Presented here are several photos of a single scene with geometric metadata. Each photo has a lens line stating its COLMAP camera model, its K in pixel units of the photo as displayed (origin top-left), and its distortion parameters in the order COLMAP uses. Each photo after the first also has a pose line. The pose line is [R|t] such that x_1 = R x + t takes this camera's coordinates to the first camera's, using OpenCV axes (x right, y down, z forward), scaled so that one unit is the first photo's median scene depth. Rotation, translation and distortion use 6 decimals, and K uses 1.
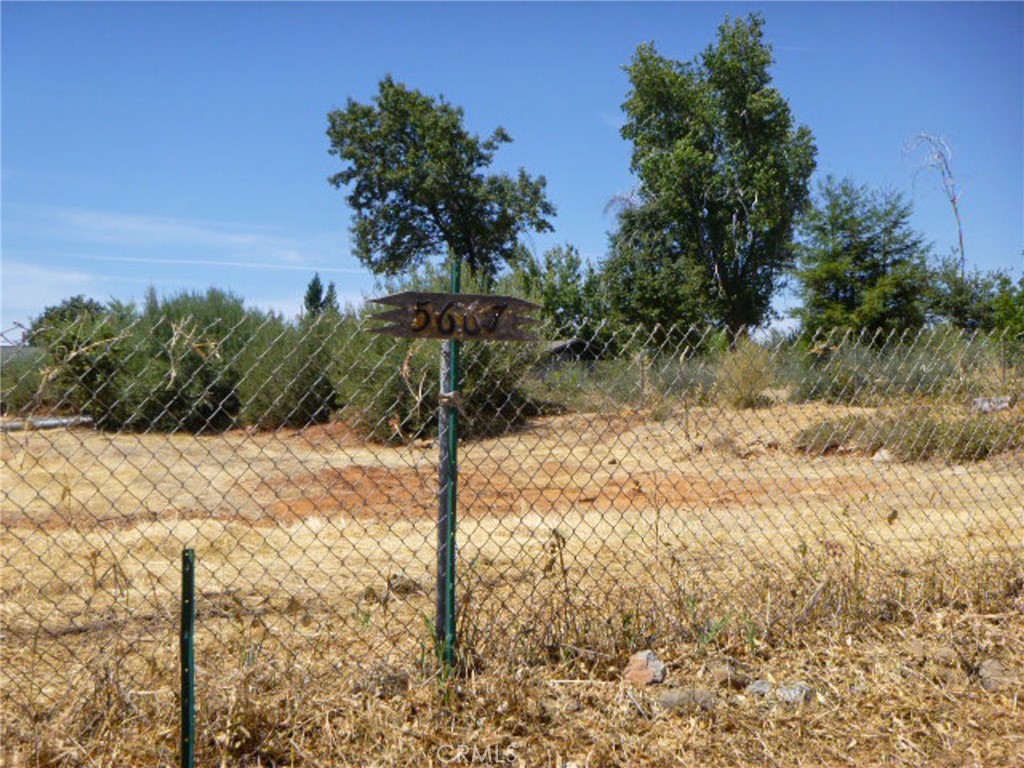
lens RADIAL K [[1335.4, 0, 503.5], [0, 1335.4, 355.7], [0, 0, 1]] dist [-0.034778, 0.000000]
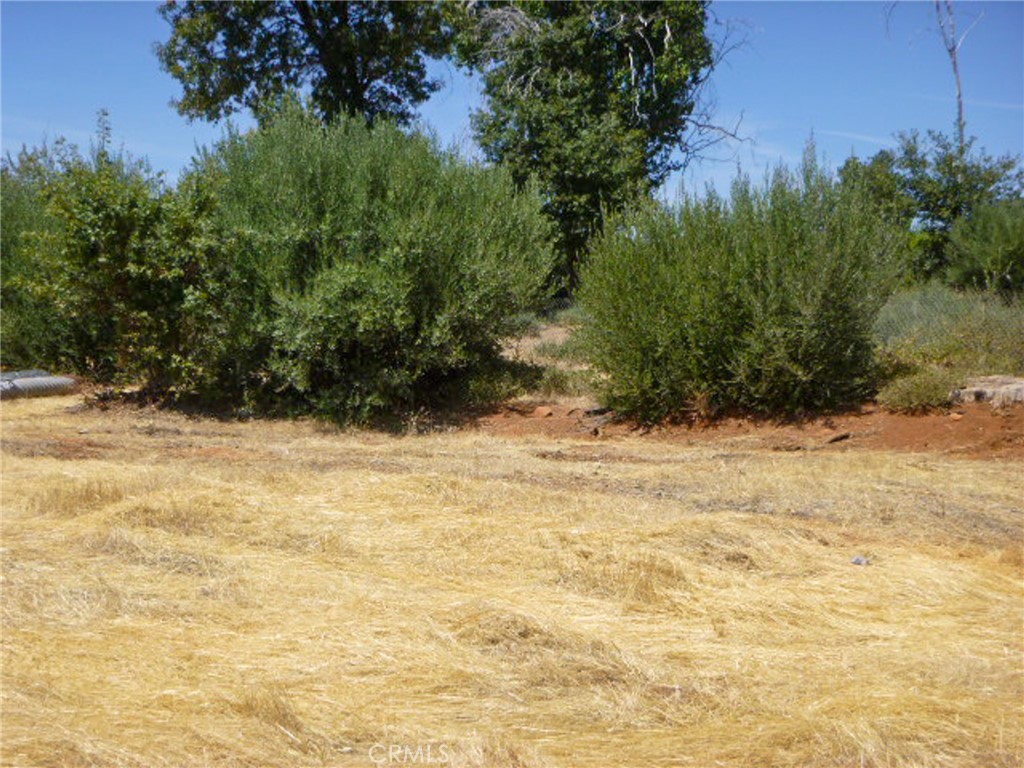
lens RADIAL K [[1827.4, 0, 510.9], [0, 1827.4, 382.8], [0, 0, 1]] dist [0.154950, 0.000000]
pose [[0.948954, 0.007359, 0.315328, -0.219480], [-0.028097, 0.997726, 0.061271, 0.001744], [-0.314160, -0.067003, 0.947003, 0.205182]]
